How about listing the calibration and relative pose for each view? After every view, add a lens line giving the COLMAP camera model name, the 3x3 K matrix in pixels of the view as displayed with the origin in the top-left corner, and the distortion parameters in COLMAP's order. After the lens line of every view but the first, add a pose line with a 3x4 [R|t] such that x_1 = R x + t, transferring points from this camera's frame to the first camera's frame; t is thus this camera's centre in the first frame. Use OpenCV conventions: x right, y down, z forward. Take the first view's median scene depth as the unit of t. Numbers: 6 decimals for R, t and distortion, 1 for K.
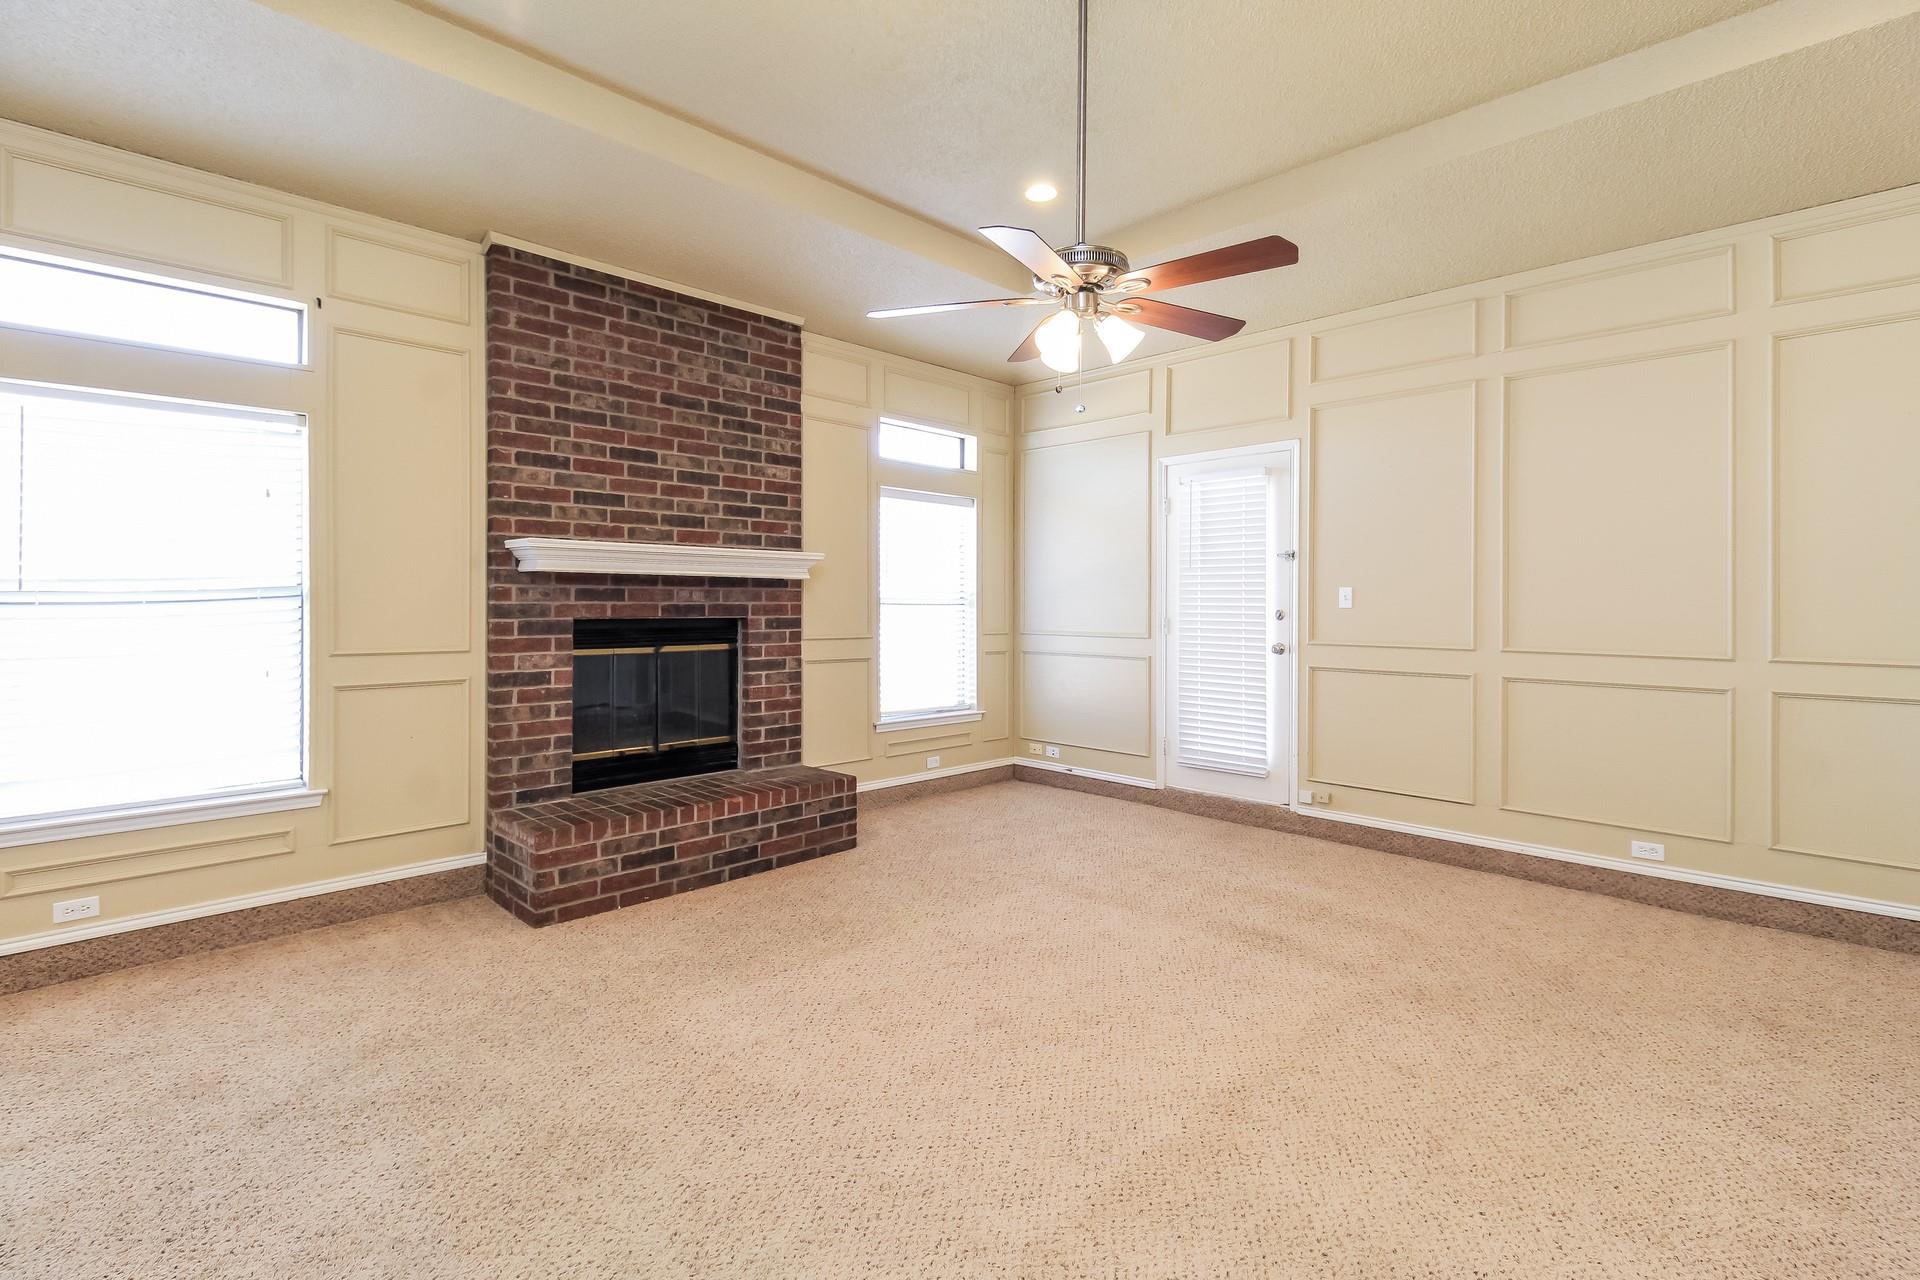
lens RADIAL K [[884.3, 0, 961.5], [0, 884.3, 605.5], [0, 0, 1]] dist [0.002134, 0.000000]
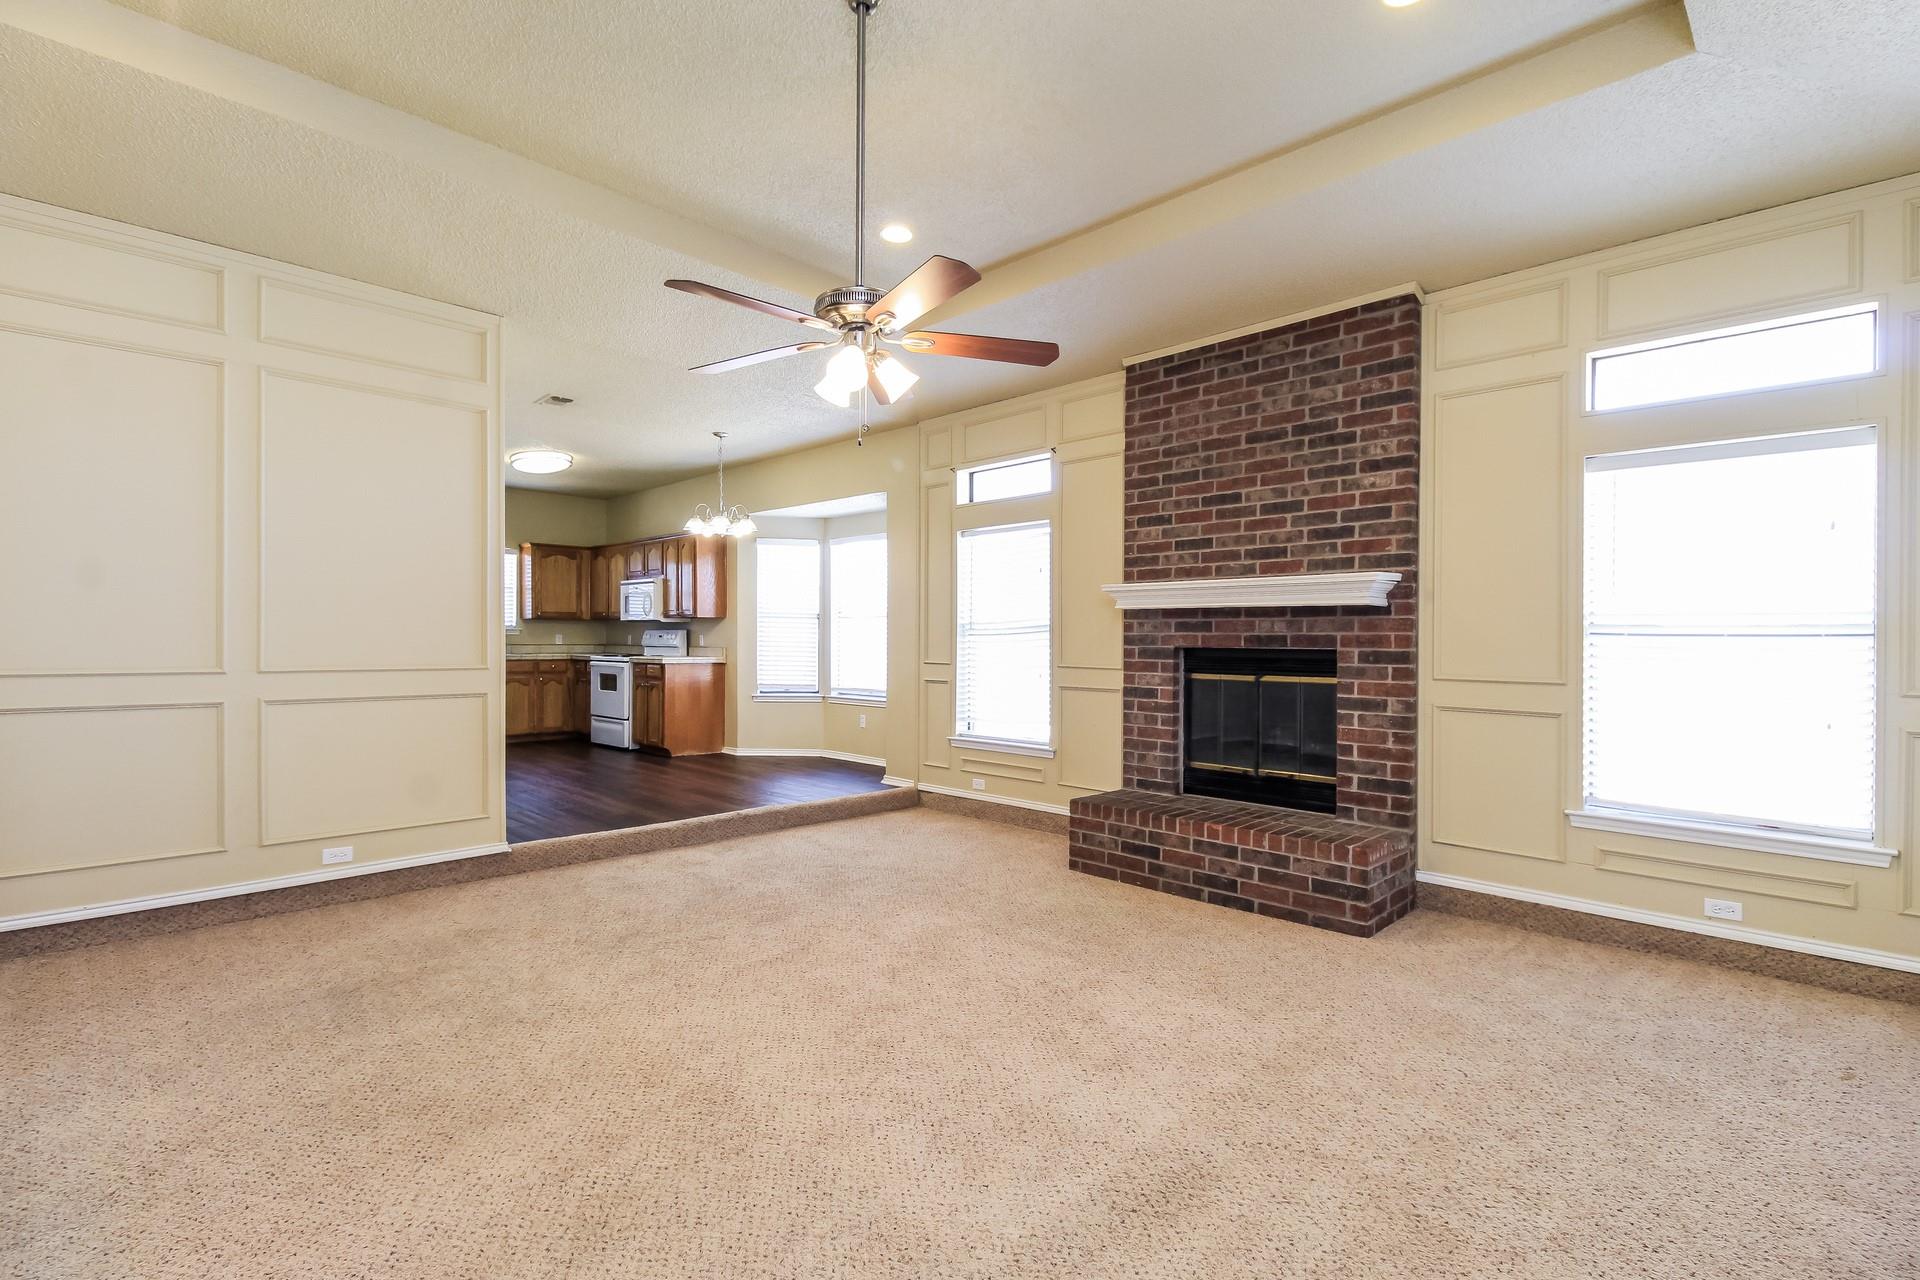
lens RADIAL K [[889.0, 0, 990.8], [0, 889.0, 641.4], [0, 0, 1]] dist [0.000240, -0.000343]
pose [[0.006809, 0.002330, -0.999974, 0.719719], [-0.005774, 0.999981, 0.002290, 0.005790], [0.999960, 0.005758, 0.006822, 0.690357]]
